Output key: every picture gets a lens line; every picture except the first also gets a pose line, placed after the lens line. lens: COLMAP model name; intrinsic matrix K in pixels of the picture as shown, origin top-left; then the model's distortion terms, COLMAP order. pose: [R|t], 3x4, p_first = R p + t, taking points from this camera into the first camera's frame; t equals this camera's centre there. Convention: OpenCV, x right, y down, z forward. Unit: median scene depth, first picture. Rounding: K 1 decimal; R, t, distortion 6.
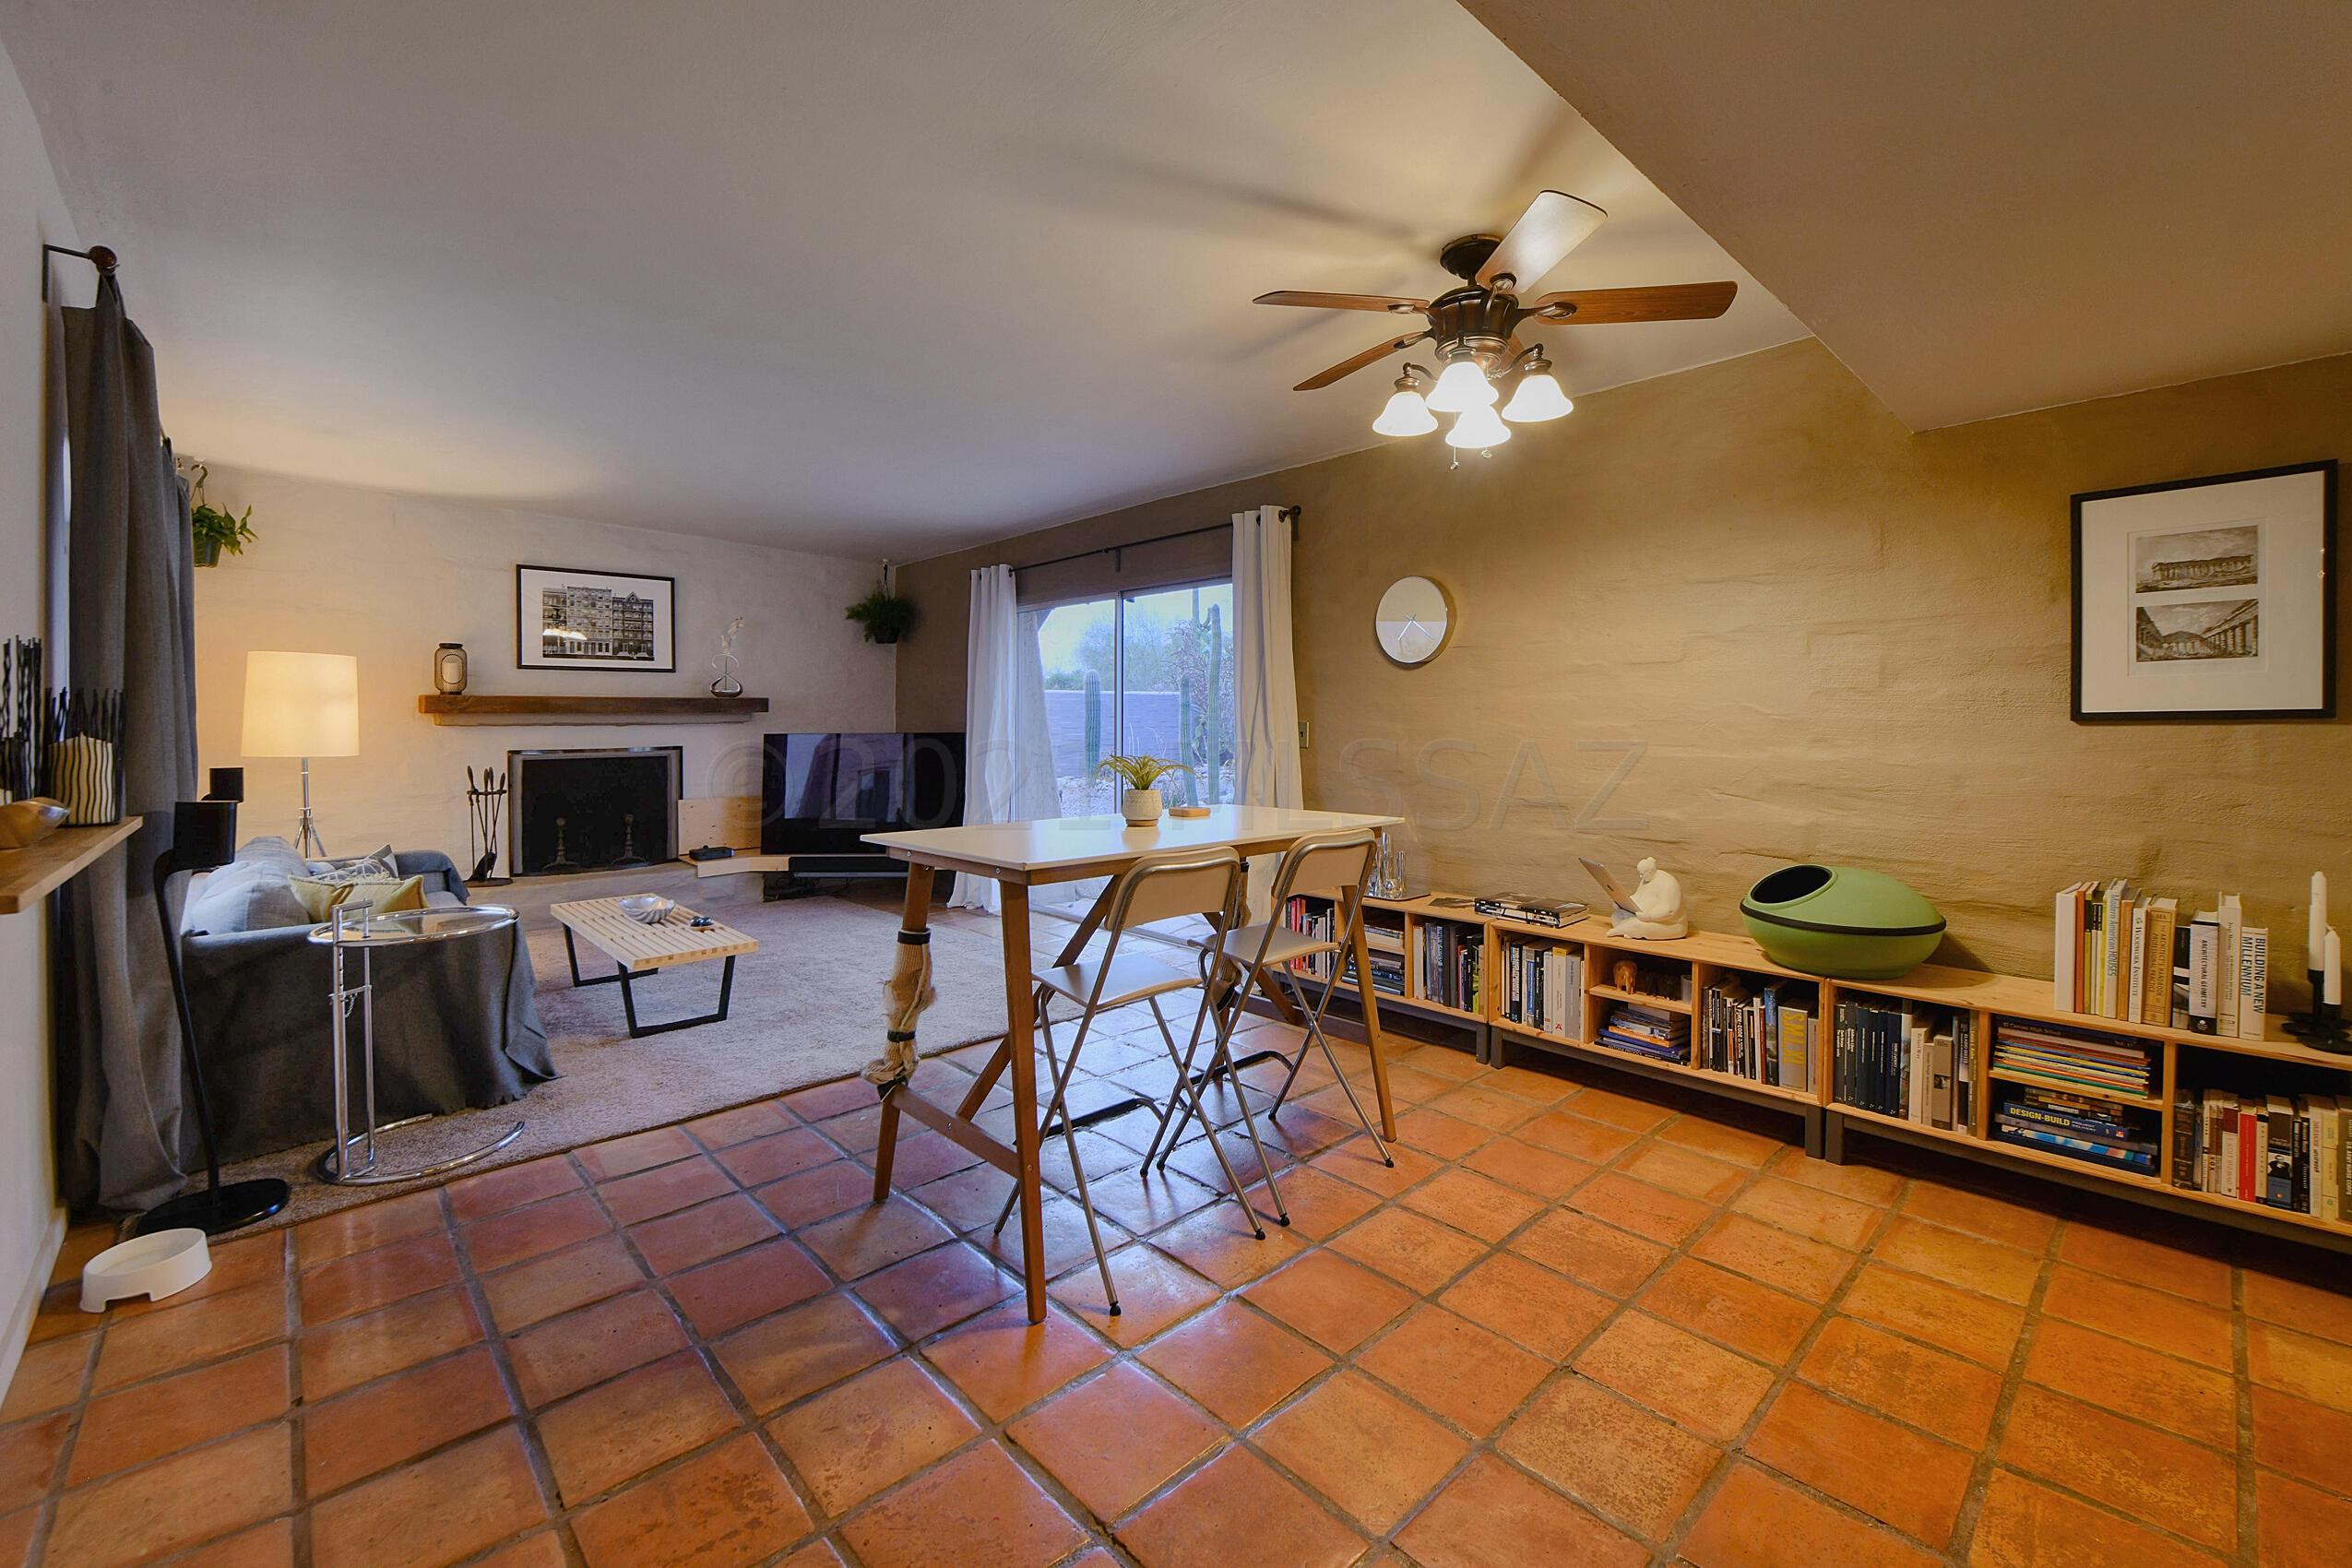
lens RADIAL K [[947.7, 0, 1175.9], [0, 947.7, 739.5], [0, 0, 1]] dist [0.000320, -0.000304]
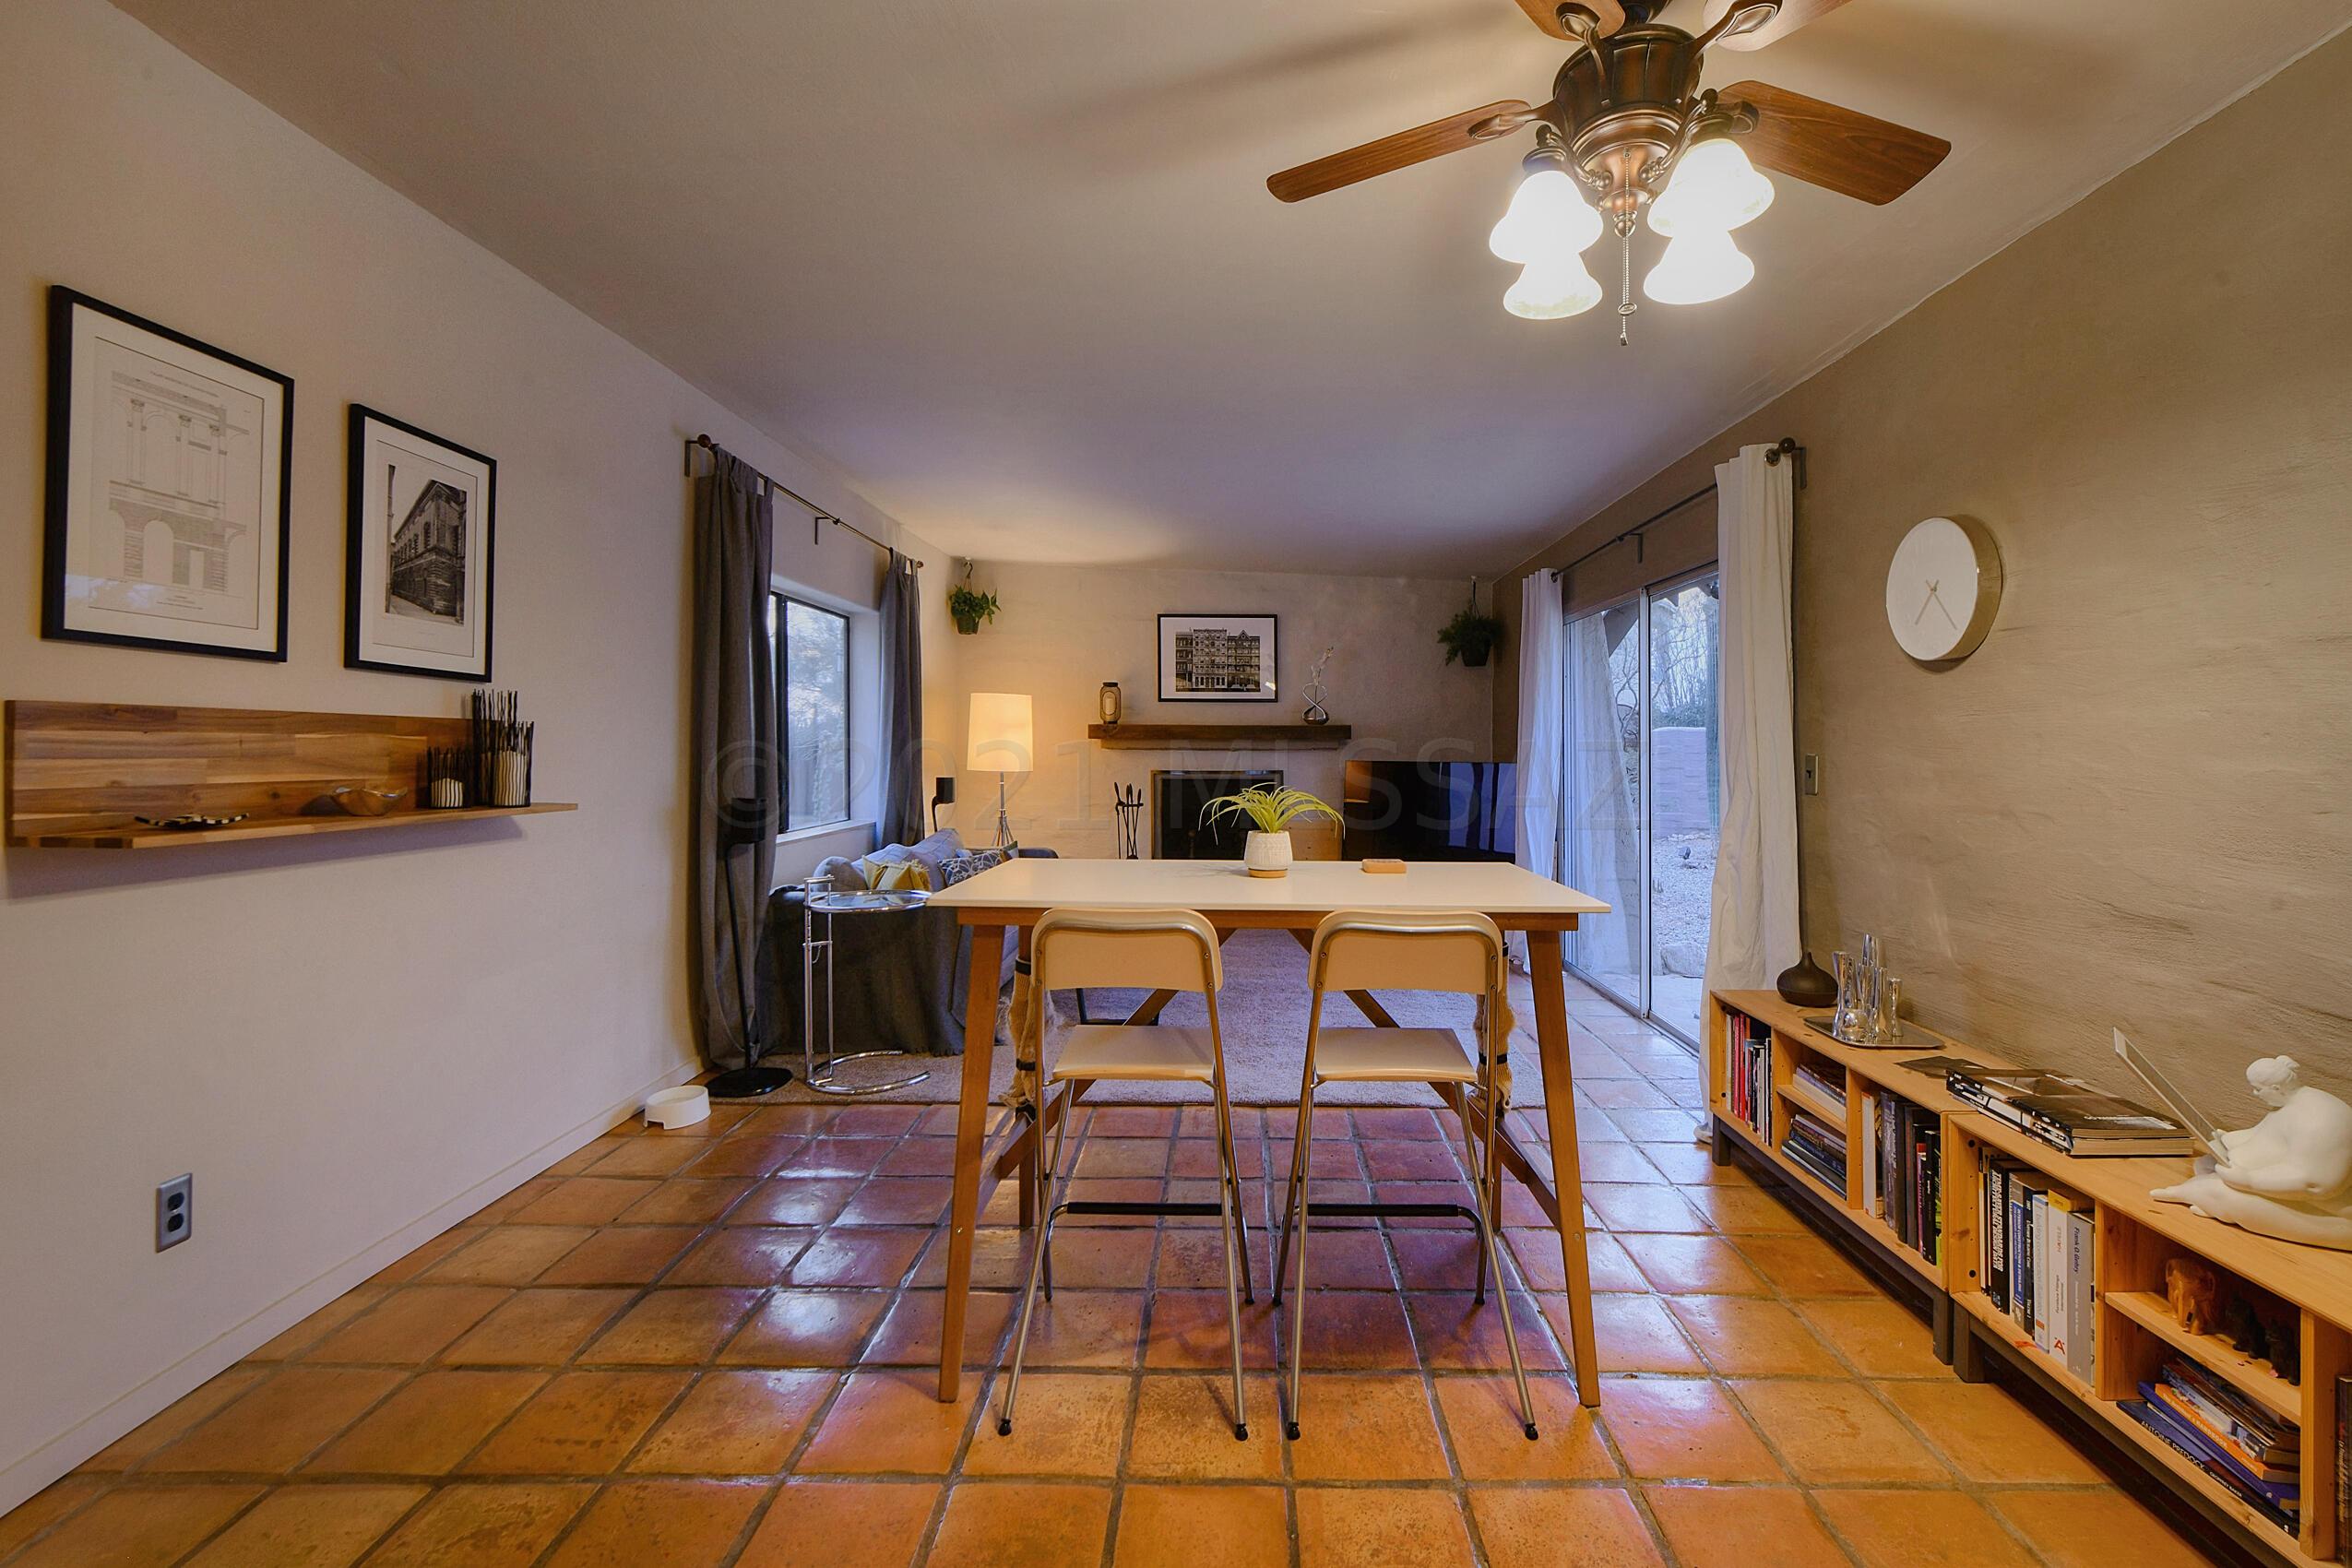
lens RADIAL K [[1002.2, 0, 1244.8], [0, 1002.2, 752.7], [0, 0, 1]] dist [0.001482, -0.000550]
pose [[0.742198, 0.013244, -0.670050, 0.399995], [-0.025268, 0.999647, -0.008230, -0.006263], [0.669704, 0.023039, 0.742270, 0.259201]]
